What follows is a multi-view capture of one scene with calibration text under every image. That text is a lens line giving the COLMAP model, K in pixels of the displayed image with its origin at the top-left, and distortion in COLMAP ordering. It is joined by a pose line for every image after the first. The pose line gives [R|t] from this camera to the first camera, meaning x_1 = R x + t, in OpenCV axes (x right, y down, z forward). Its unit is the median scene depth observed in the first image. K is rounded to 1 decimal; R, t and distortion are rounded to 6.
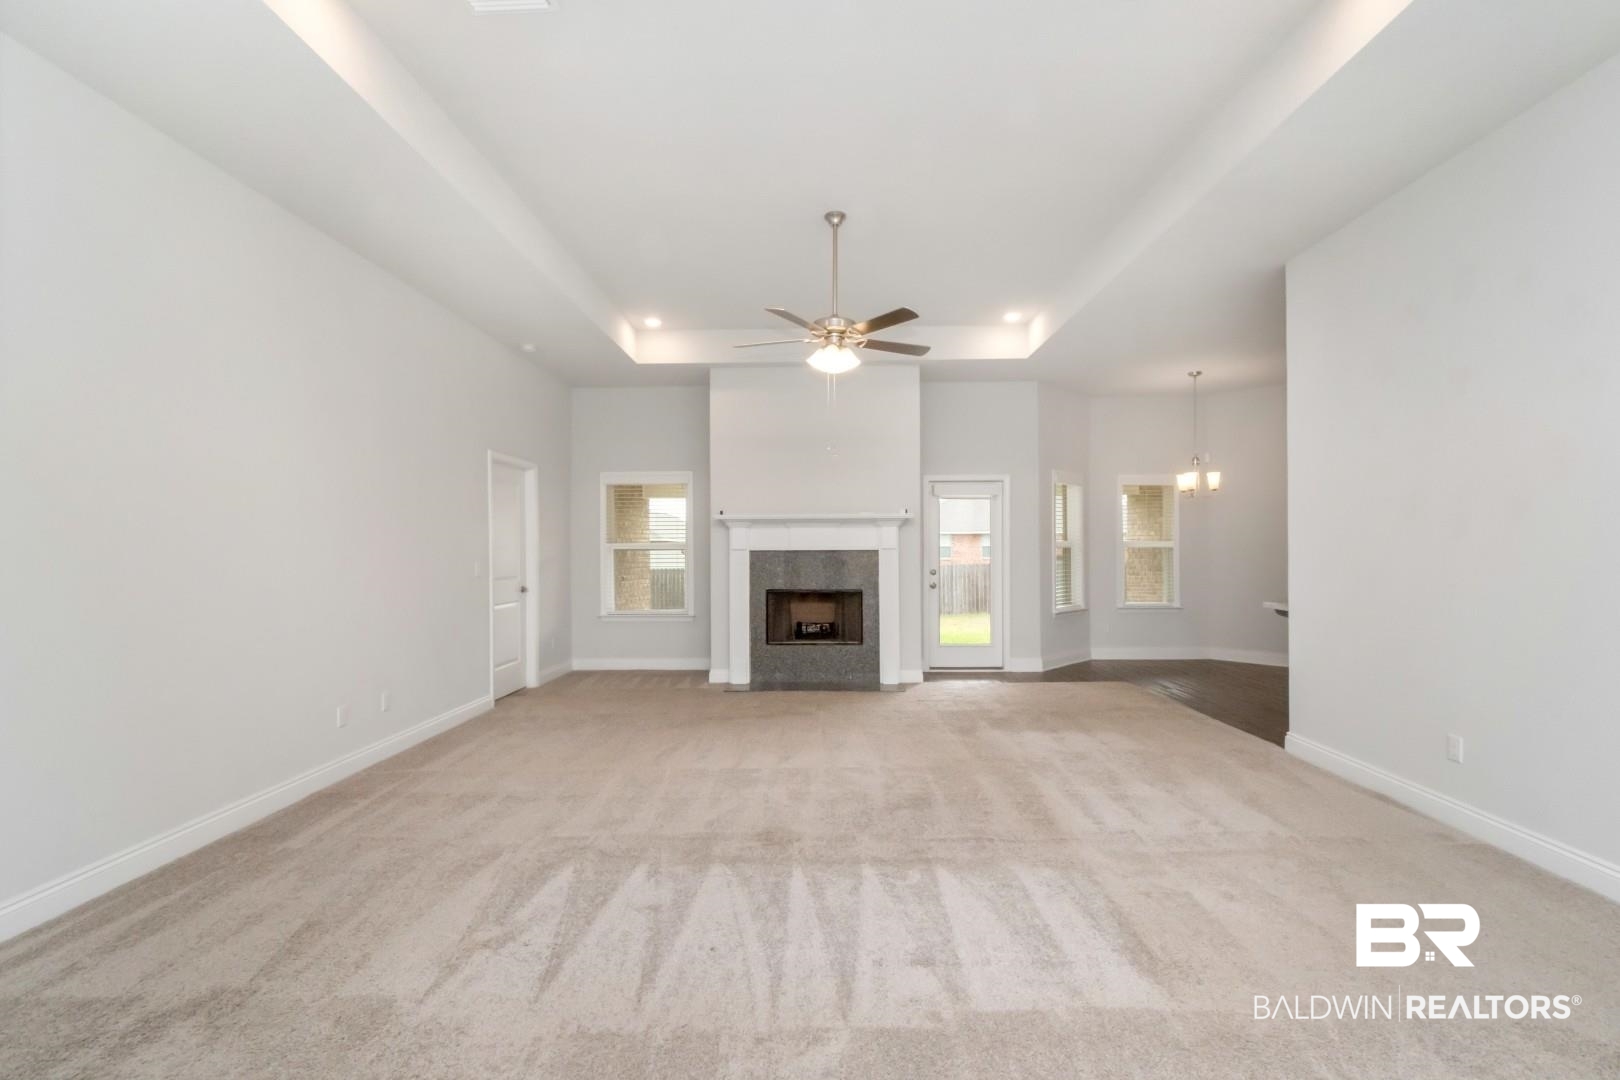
lens RADIAL K [[724.6, 0, 808.8], [0, 724.6, 540.8], [0, 0, 1]] dist [-0.003474, 0.000234]
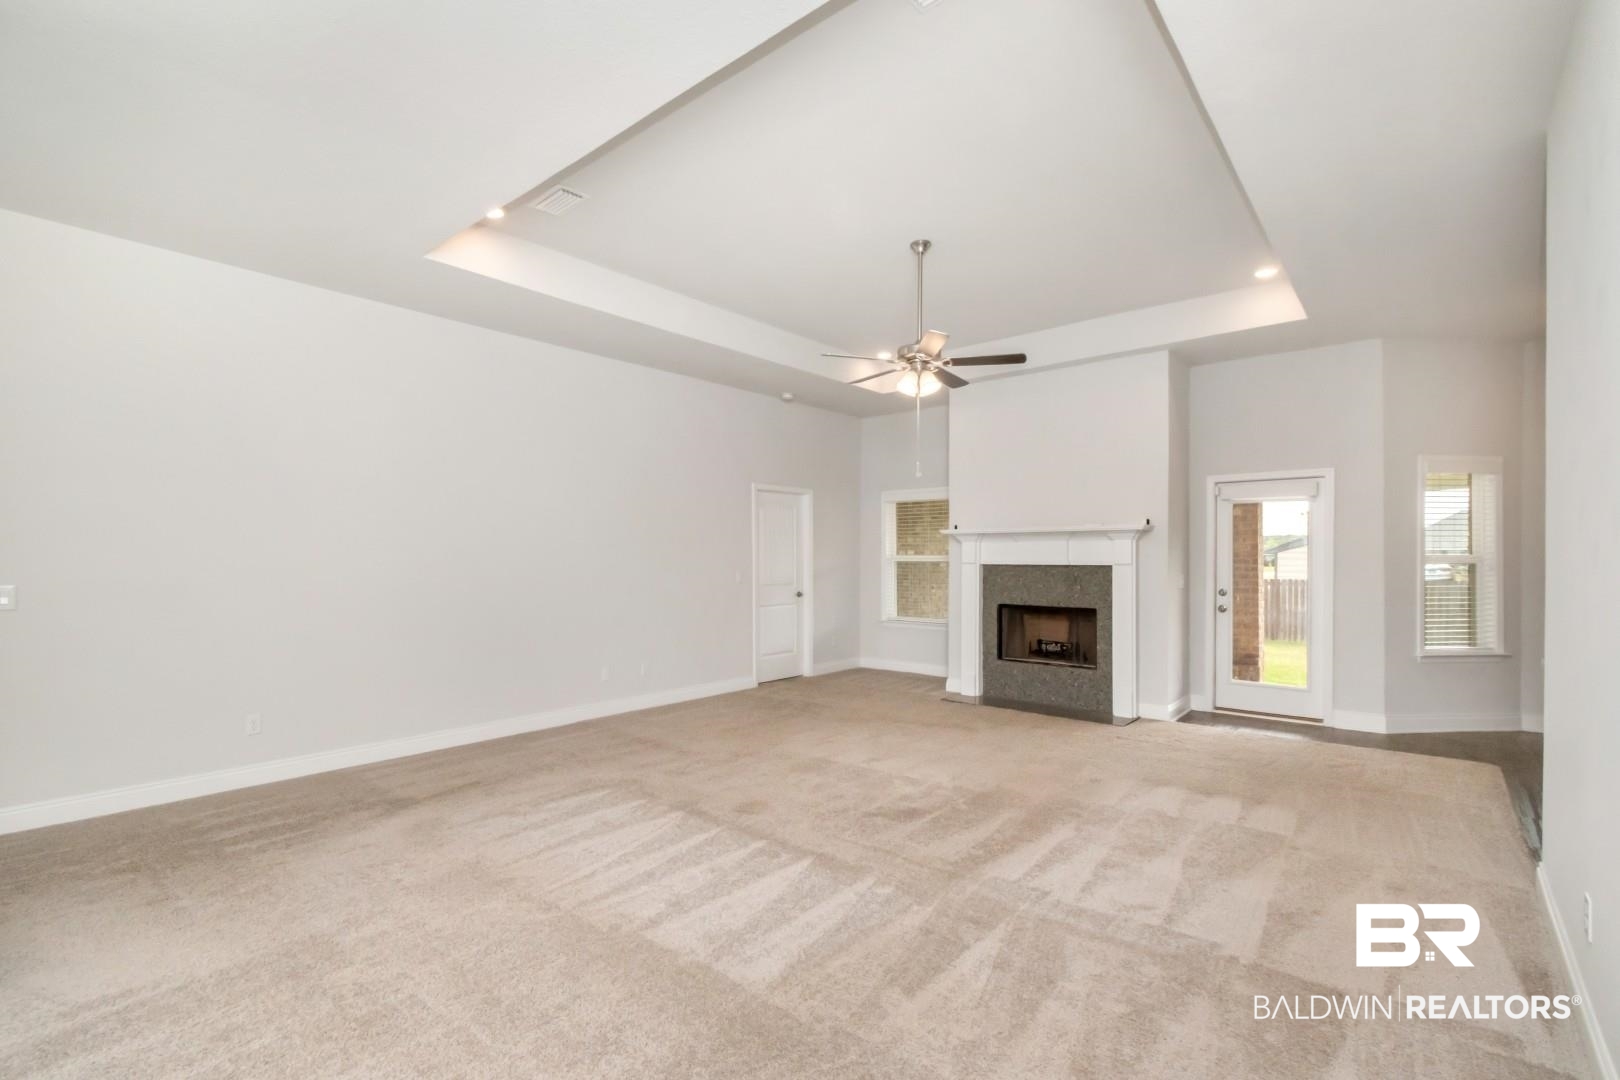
lens RADIAL K [[724.6, 0, 769.3], [0, 724.6, 545.7], [0, 0, 1]] dist [-0.003474, 0.000234]
pose [[0.764951, -0.004918, -0.644070, 0.762654], [0.003779, 0.999988, -0.003147, -0.022037], [0.644077, -0.000026, 0.764960, 0.101438]]
